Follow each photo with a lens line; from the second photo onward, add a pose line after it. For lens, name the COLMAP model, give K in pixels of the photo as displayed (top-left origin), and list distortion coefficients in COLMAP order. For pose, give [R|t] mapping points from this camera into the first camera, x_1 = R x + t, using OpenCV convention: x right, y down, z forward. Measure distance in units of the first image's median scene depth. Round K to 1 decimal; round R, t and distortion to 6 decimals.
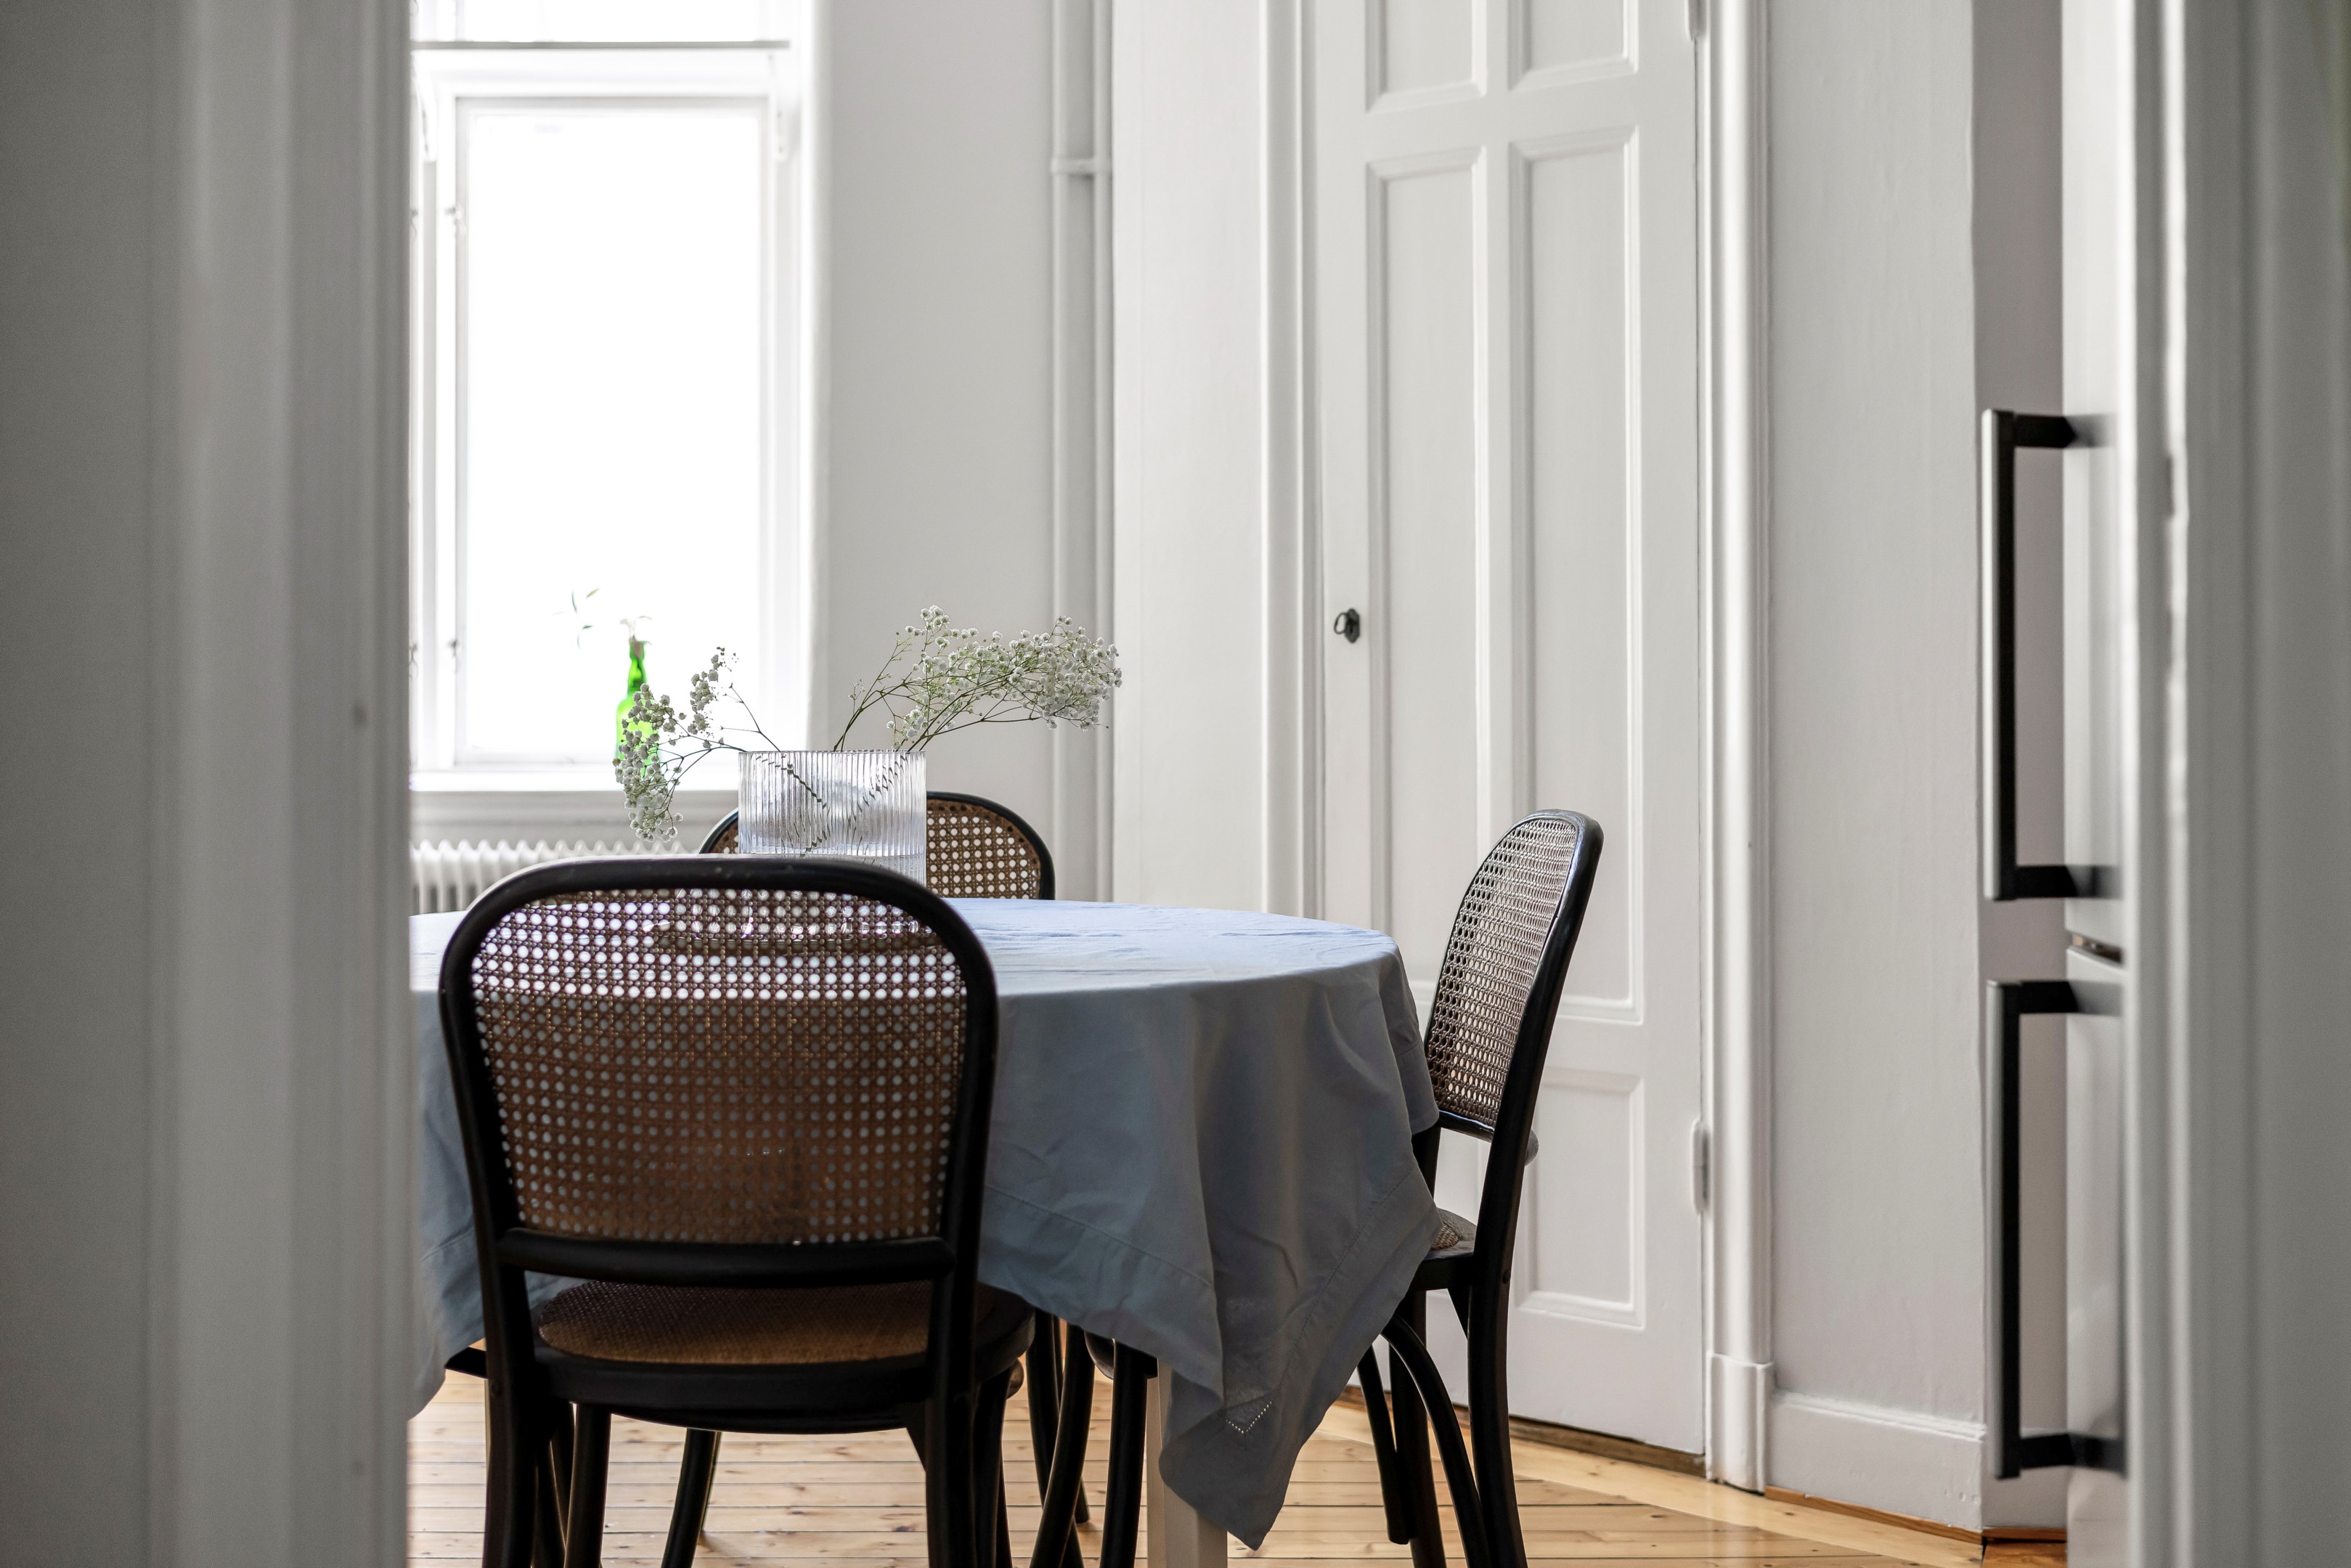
lens RADIAL K [[3305.3, 0, 1176.6], [0, 3305.3, 761.7], [0, 0, 1]] dist [-0.055565, 0.000000]
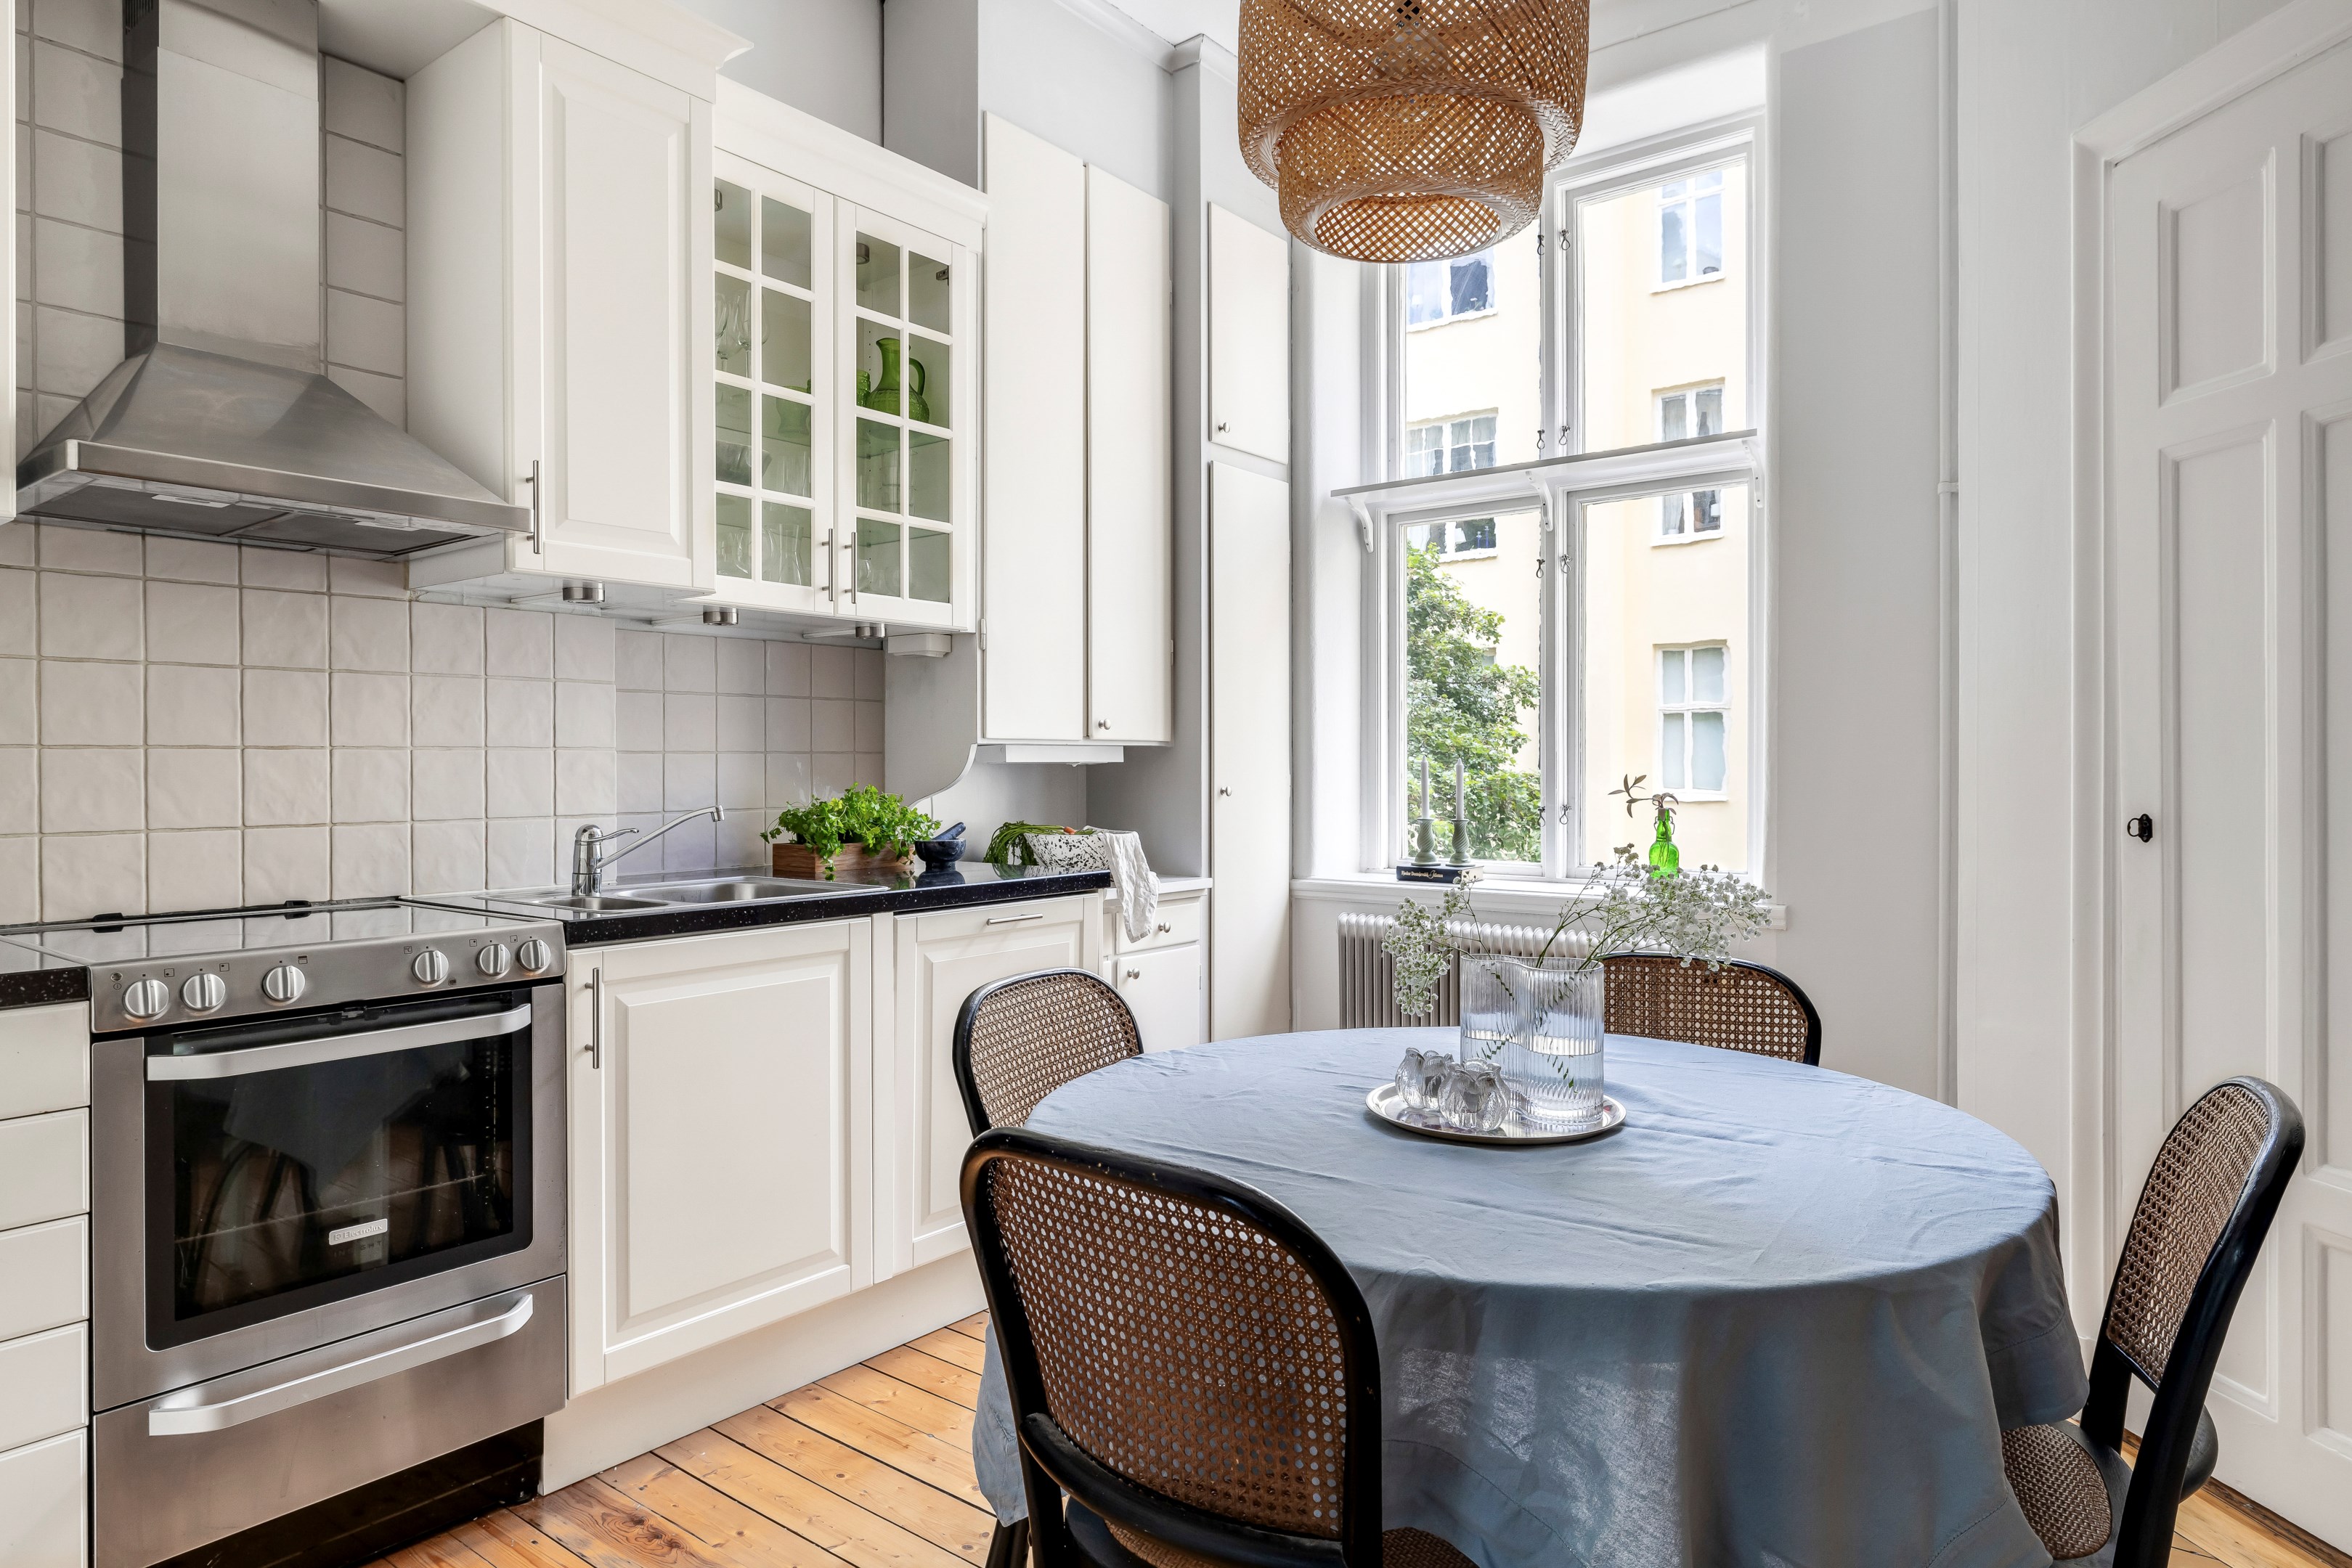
lens RADIAL K [[1390.6, 0, 1163.8], [0, 1390.6, 788.8], [0, 0, 1]] dist [-0.009114, 0.001100]
pose [[0.787438, 0.005917, -0.616365, 0.093567], [-0.013773, 0.999873, -0.007998, -0.052716], [0.616240, 0.014788, 0.787420, 0.416789]]
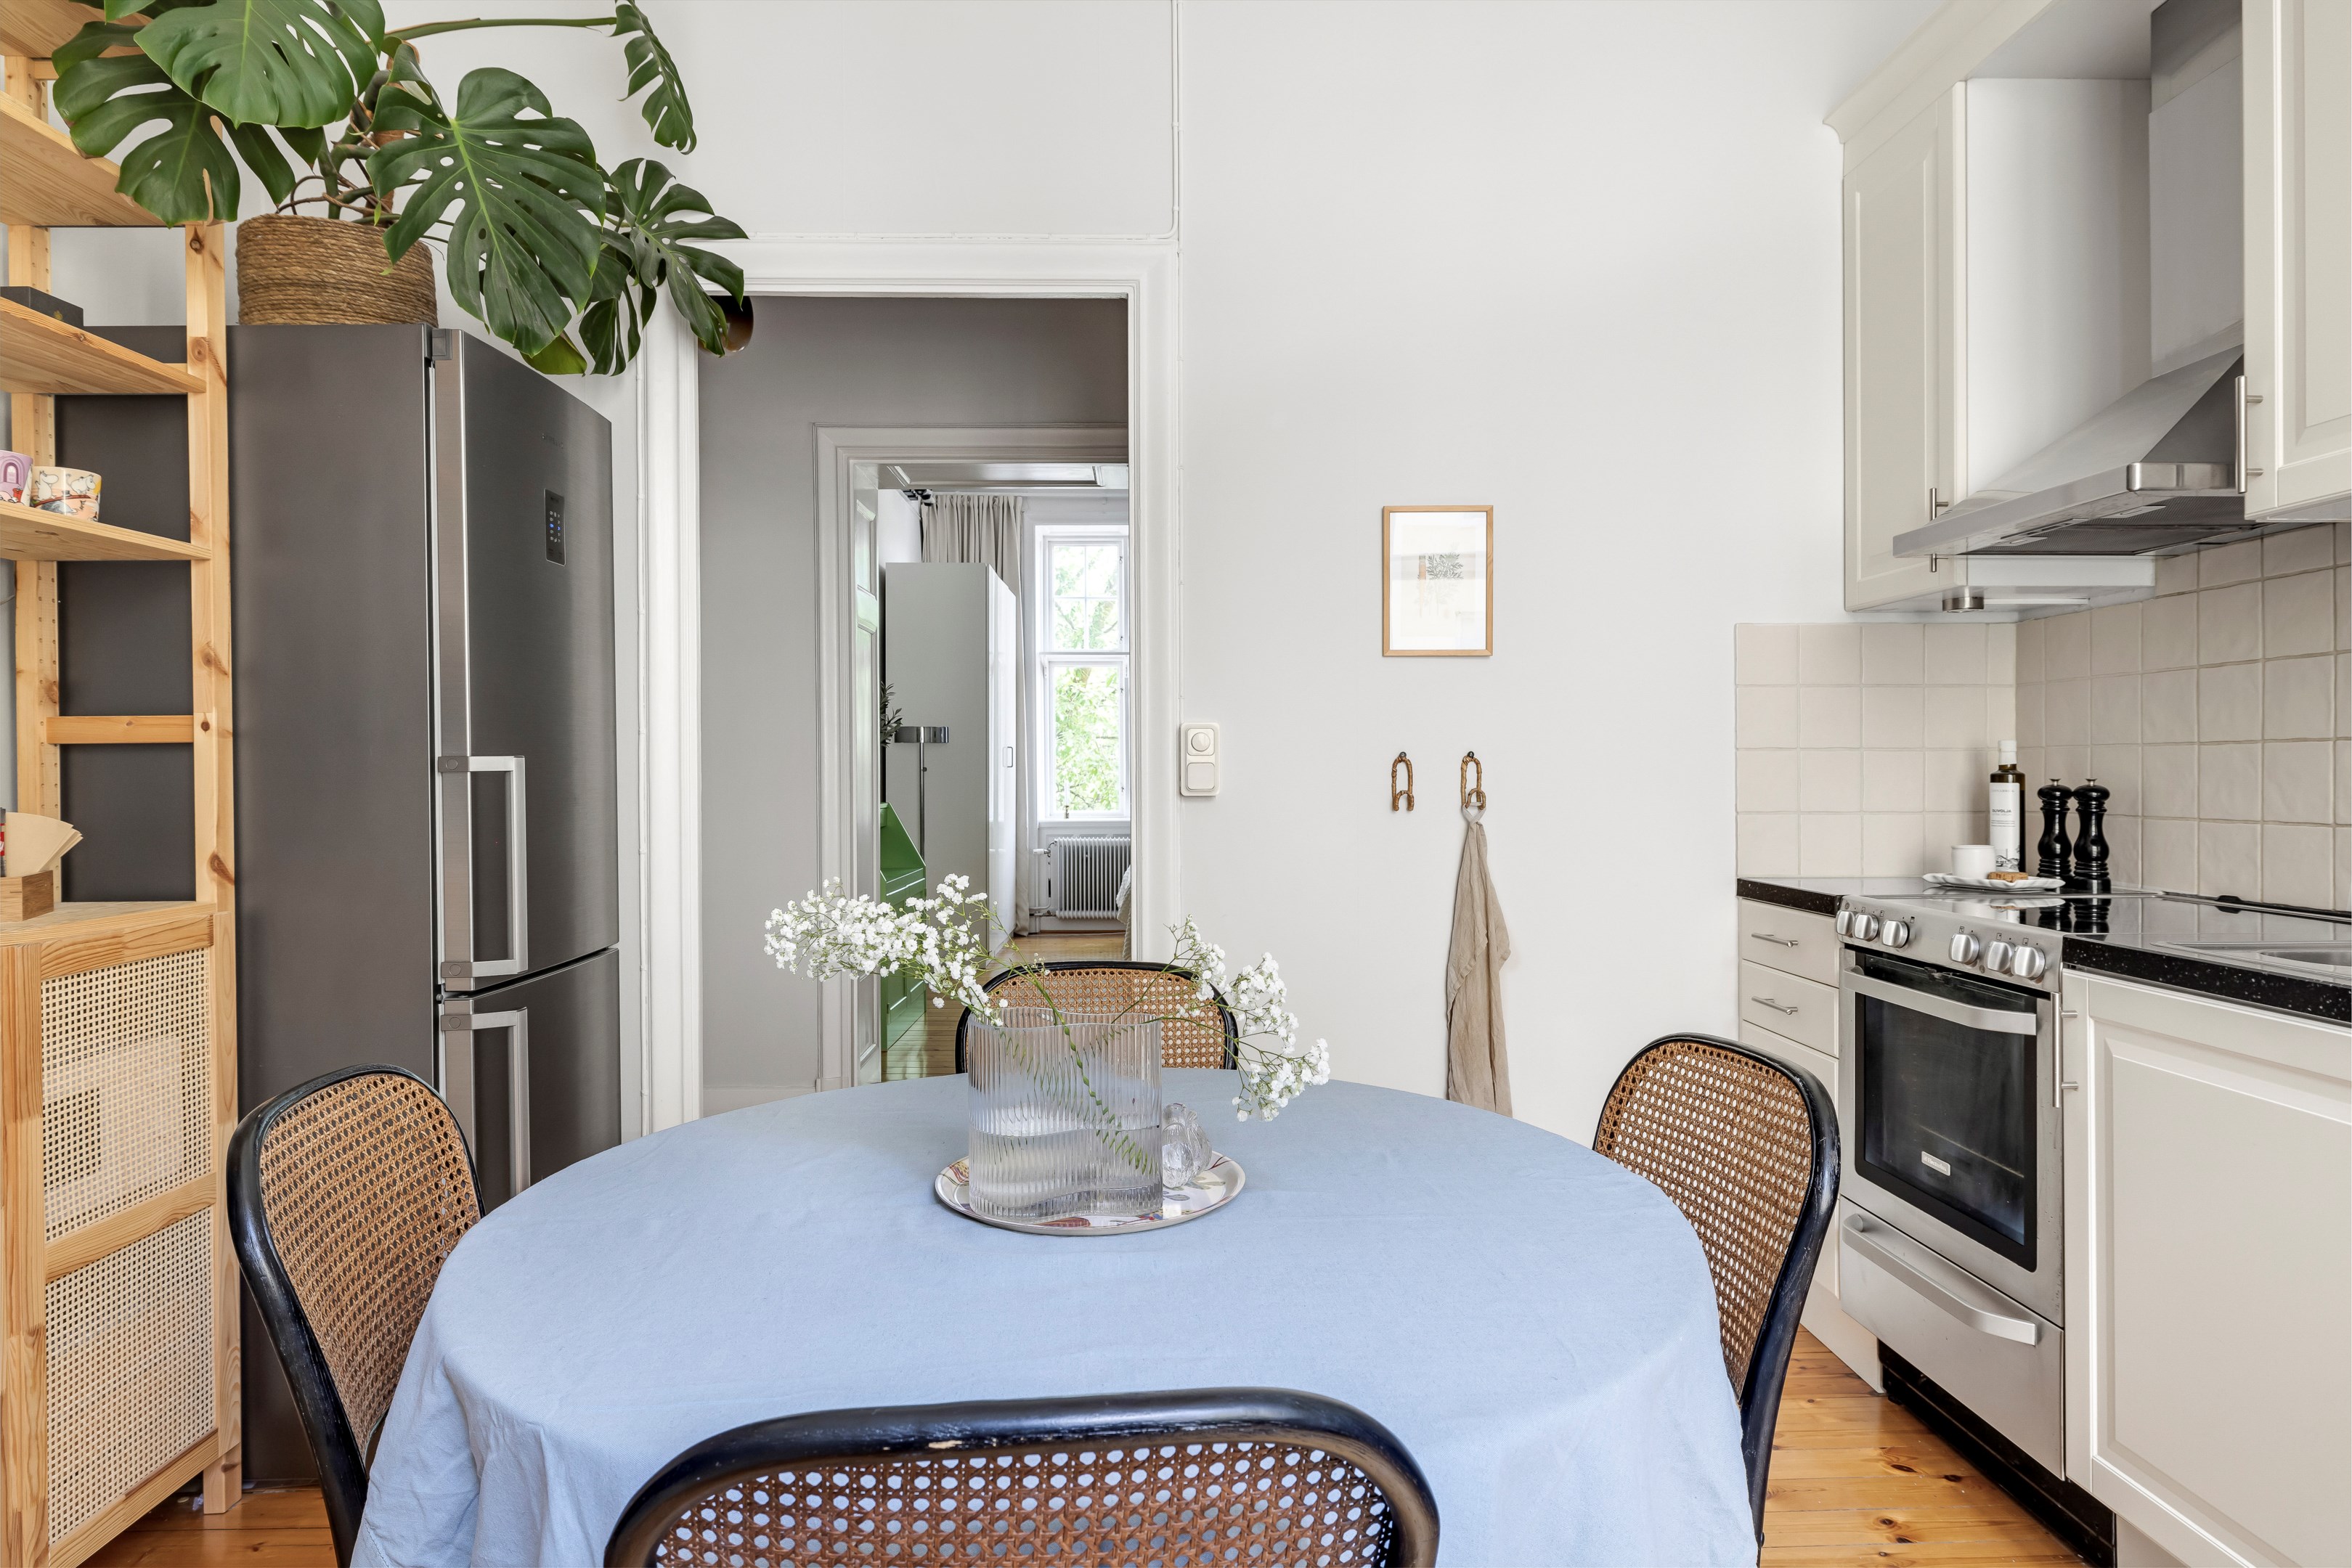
lens RADIAL K [[1371.8, 0, 1168.5], [0, 1371.8, 774.5], [0, 0, 1]] dist [-0.000444, 0.003837]
pose [[-0.999737, 0.003062, -0.022748, -0.107988], [0.002347, 0.999505, 0.031386, -0.074293], [0.022833, 0.031324, -0.999248, 1.193120]]
